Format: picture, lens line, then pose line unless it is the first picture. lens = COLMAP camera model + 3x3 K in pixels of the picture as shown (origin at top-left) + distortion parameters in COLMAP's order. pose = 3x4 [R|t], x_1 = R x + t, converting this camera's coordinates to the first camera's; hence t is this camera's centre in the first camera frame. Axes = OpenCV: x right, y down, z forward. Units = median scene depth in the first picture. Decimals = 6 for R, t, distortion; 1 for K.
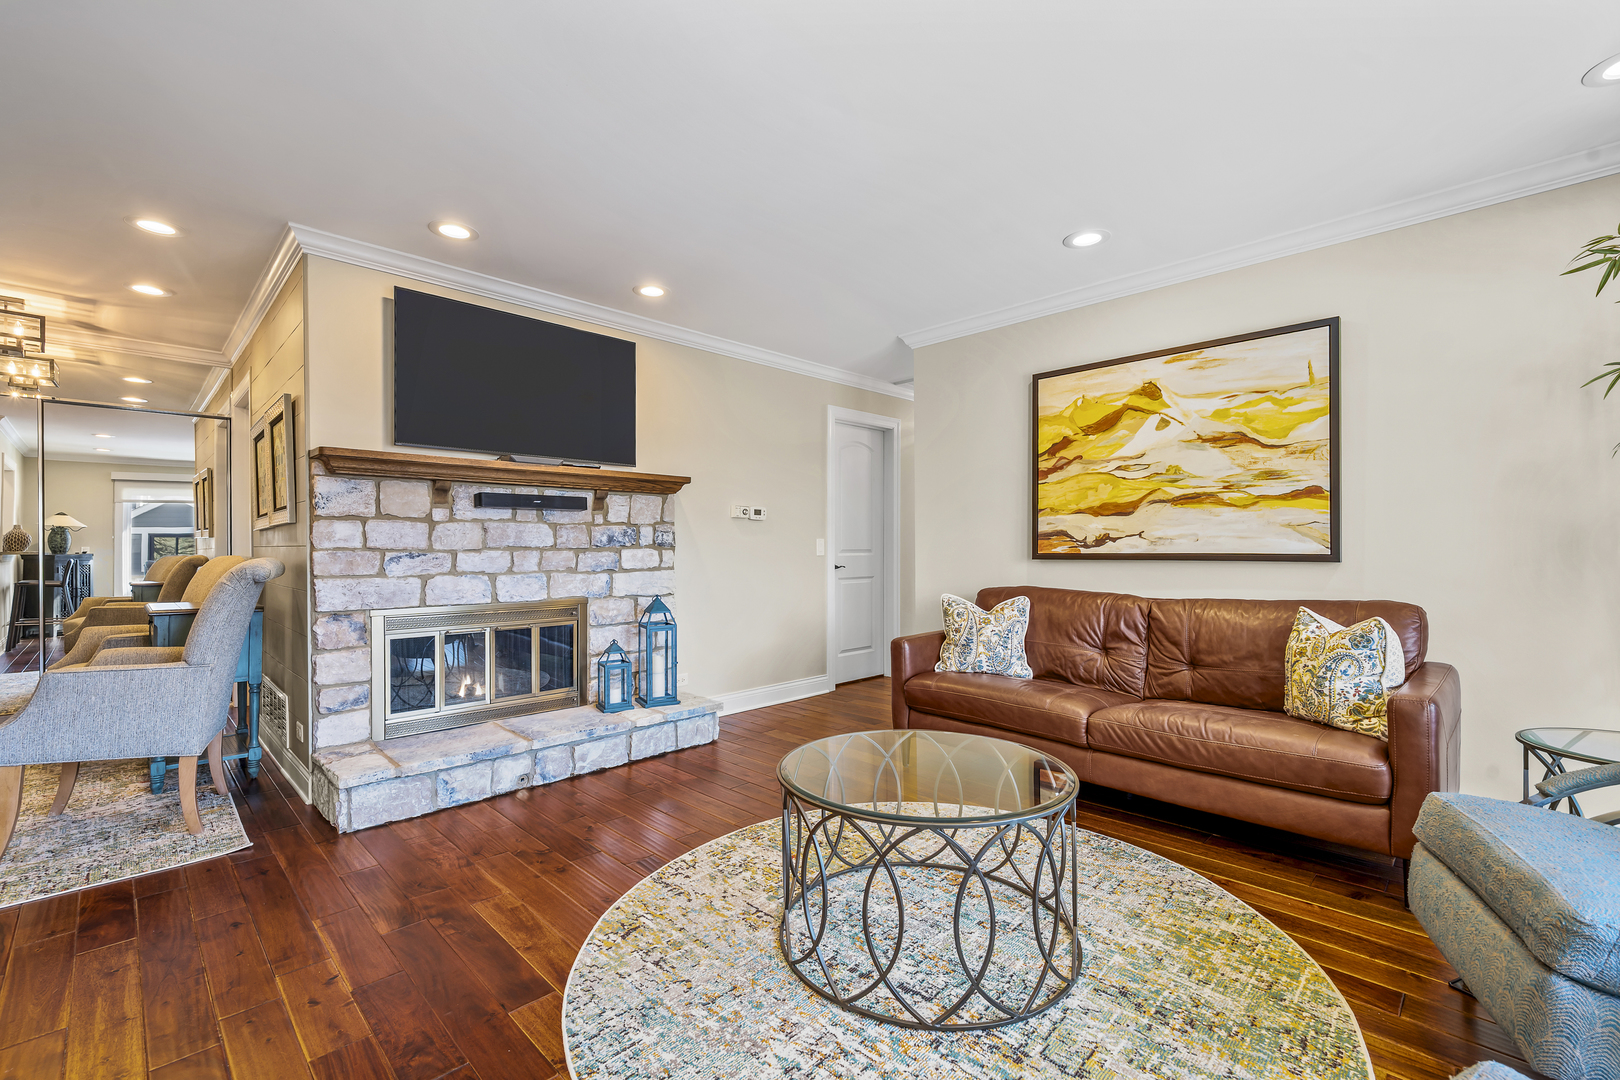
lens RADIAL K [[708.0, 0, 802.1], [0, 708.0, 549.4], [0, 0, 1]] dist [0.002731, -0.000675]
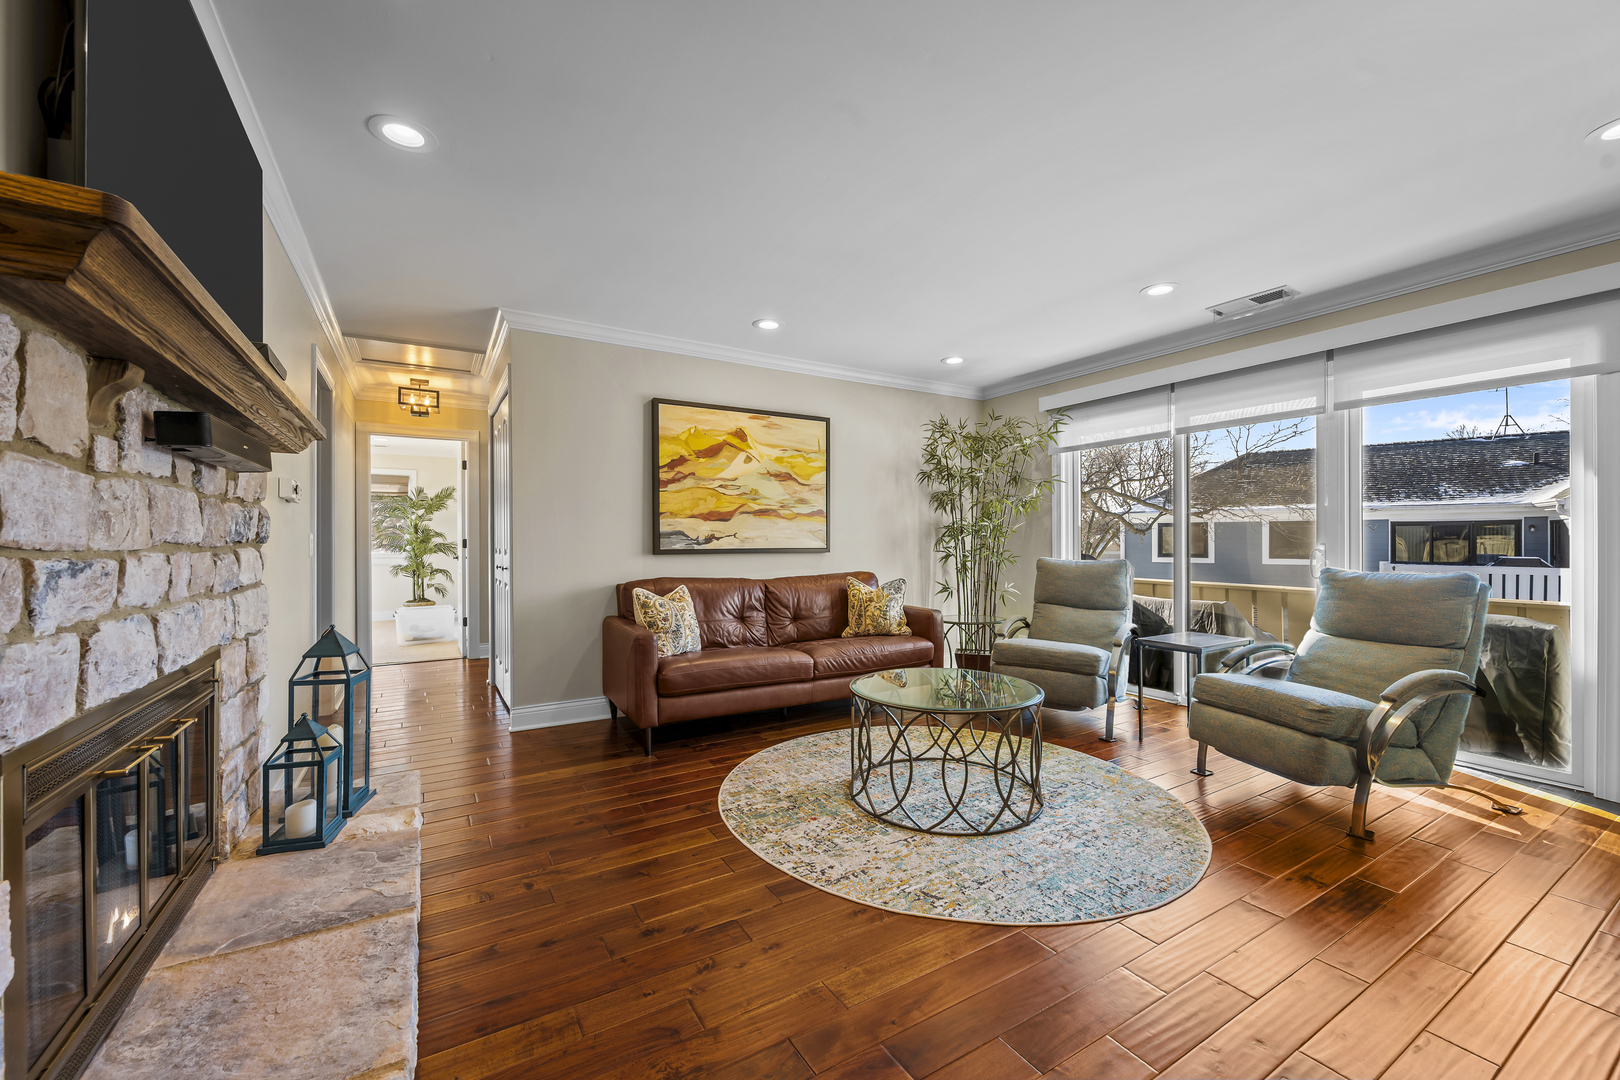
lens RADIAL K [[641.3, 0, 825.4], [0, 641.3, 543.8], [0, 0, 1]] dist [0.002440, 0.000423]
pose [[0.221456, 0.001167, 0.975170, -0.729955], [0.005137, 0.999984, -0.002363, -0.000406], [-0.975157, 0.005532, 0.221447, 0.549671]]
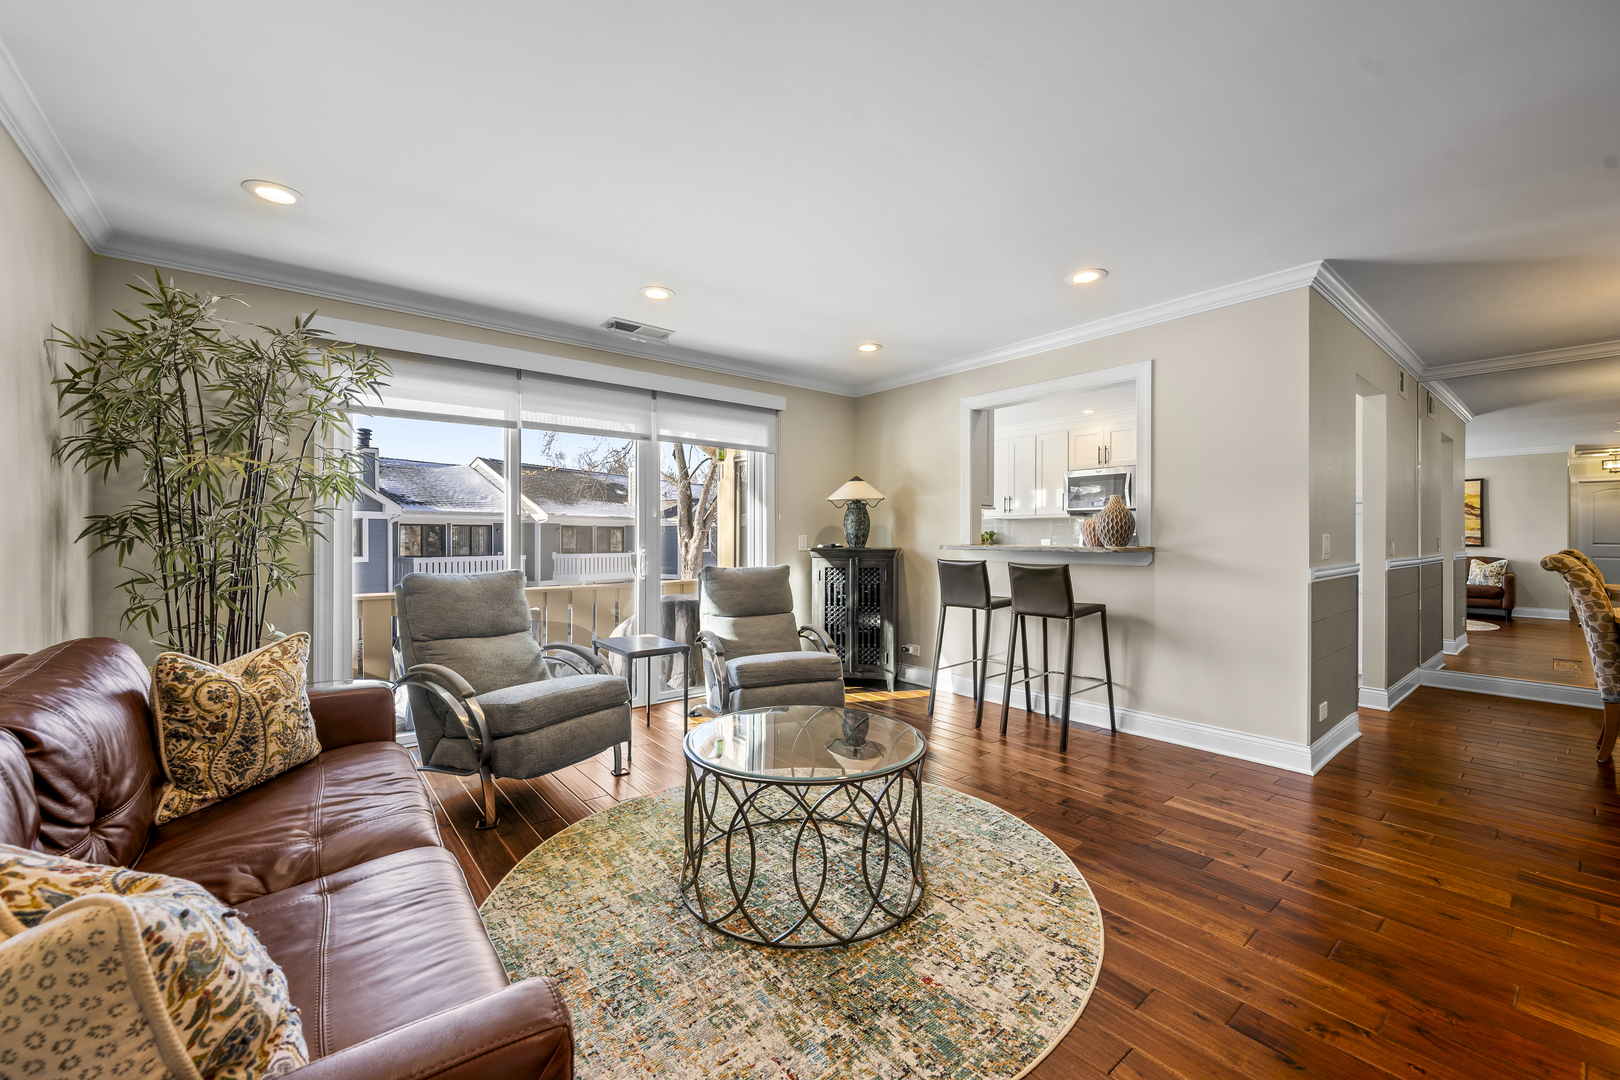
lens RADIAL K [[641.3, 0, 802.3], [0, 641.3, 536.3], [0, 0, 1]] dist [0.002440, 0.000423]
pose [[-0.994648, 0.003720, 0.103255, 0.034632], [0.004060, 0.999987, 0.003080, -0.023406], [-0.103242, 0.003483, -0.994650, 1.222917]]
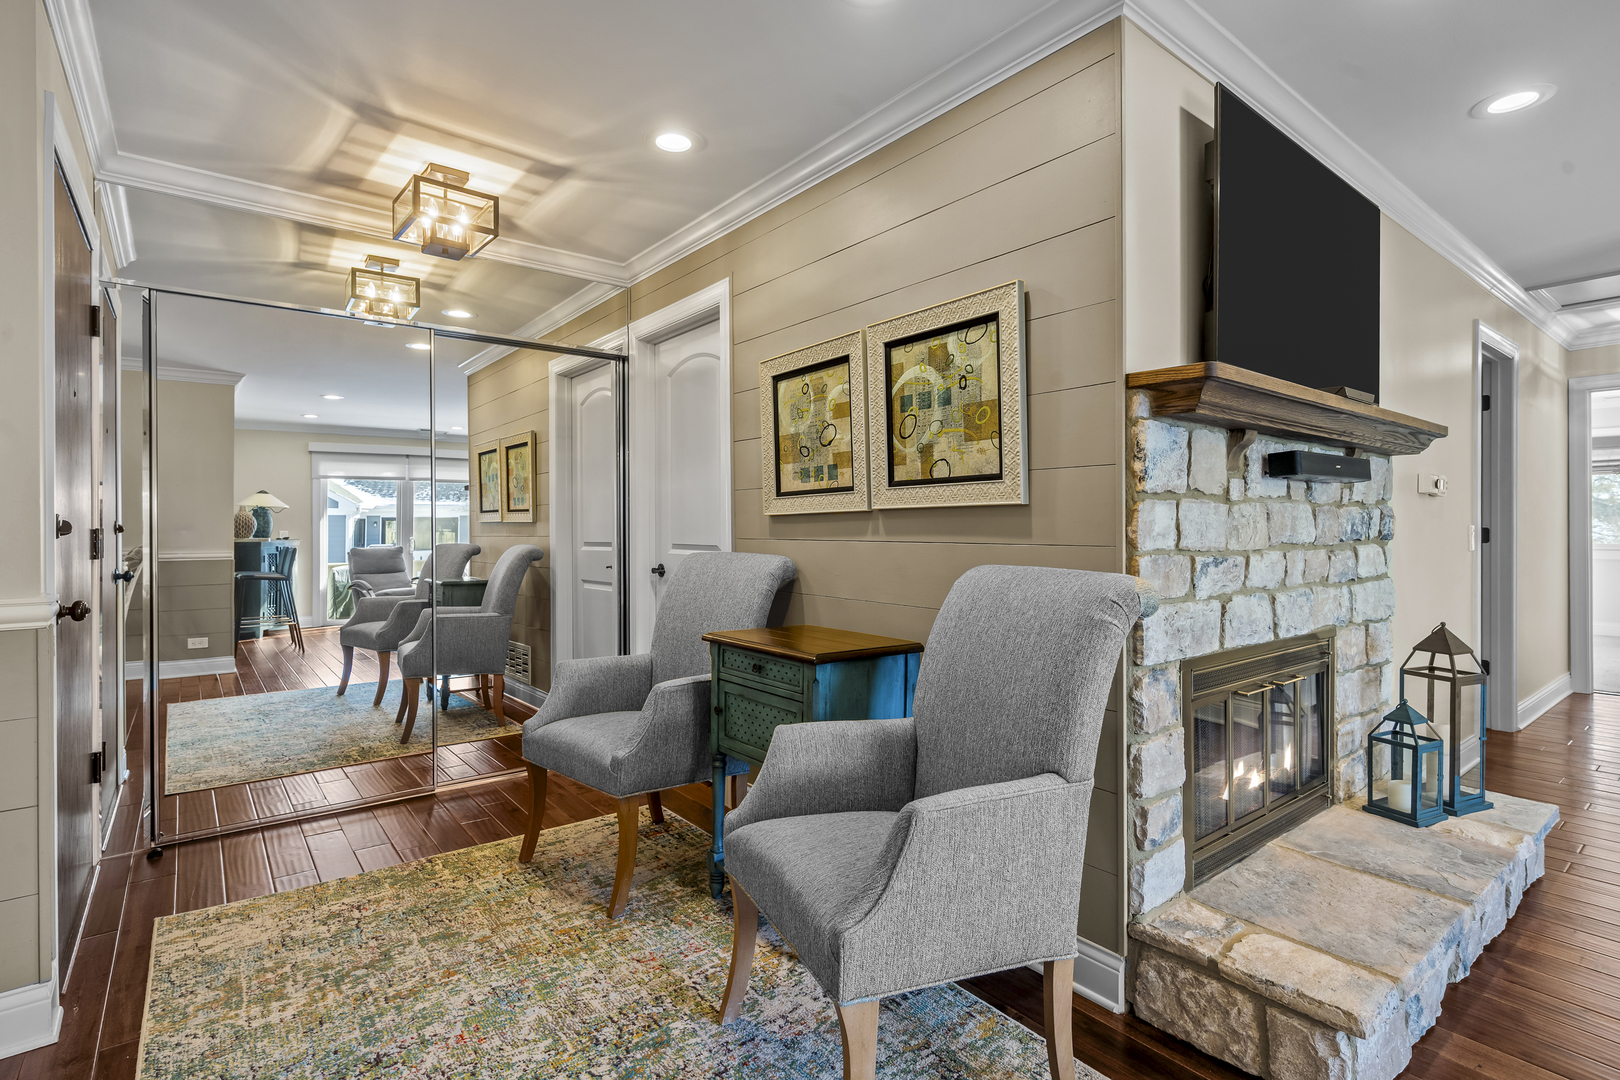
lens RADIAL K [[757.3, 0, 773.1], [0, 757.3, 525.4], [0, 0, 1]] dist [-0.011409, 0.001085]
pose [[0.988981, 0.001661, -0.148030, -0.769695], [-0.002395, 0.999986, -0.004785, -0.015731], [0.148020, 0.005087, 0.988971, 0.328785]]
